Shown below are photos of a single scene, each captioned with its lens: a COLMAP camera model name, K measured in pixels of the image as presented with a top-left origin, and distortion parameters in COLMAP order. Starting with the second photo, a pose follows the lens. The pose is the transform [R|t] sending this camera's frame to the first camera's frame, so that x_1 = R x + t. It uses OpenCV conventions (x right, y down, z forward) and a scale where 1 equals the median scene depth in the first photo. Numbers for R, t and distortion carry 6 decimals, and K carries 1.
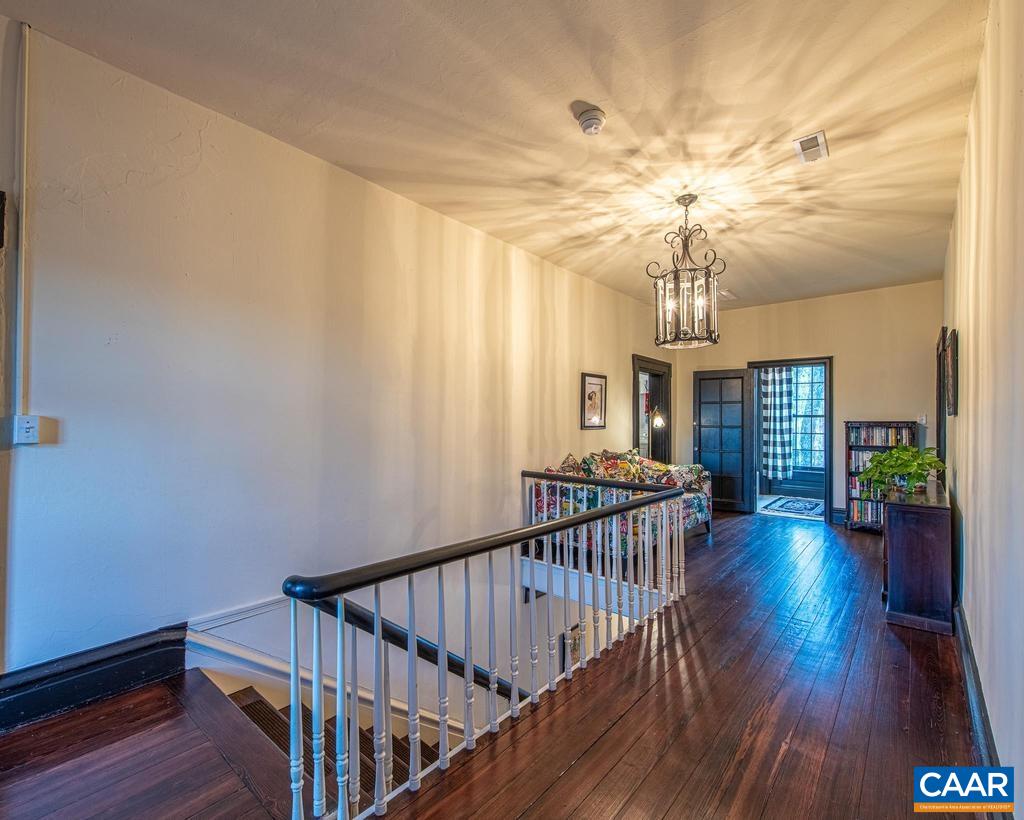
lens RADIAL K [[484.5, 0, 503.9], [0, 484.5, 419.5], [0, 0, 1]] dist [0.001331, 0.000188]
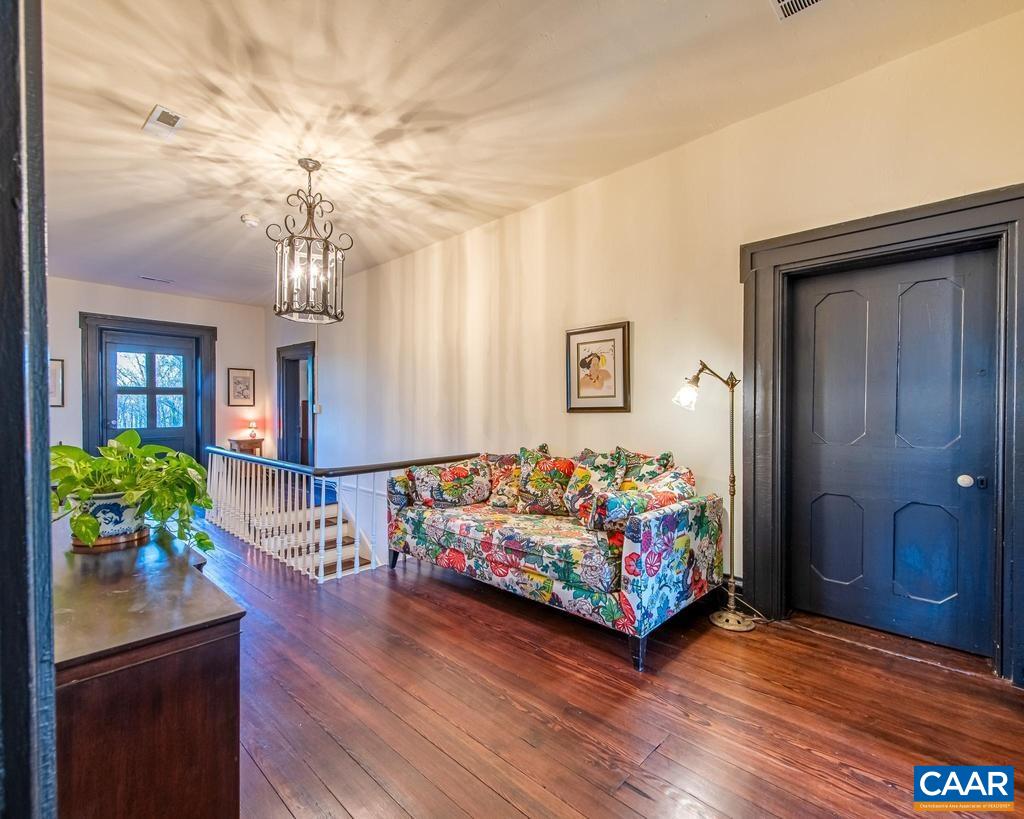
lens RADIAL K [[484.5, 0, 504.3], [0, 484.5, 413.0], [0, 0, 1]] dist [0.001331, 0.000188]
pose [[-0.063384, -0.006778, -0.997966, 1.090433], [0.003670, 0.999969, -0.007024, 0.031608], [0.997982, -0.004108, -0.063357, 1.213295]]
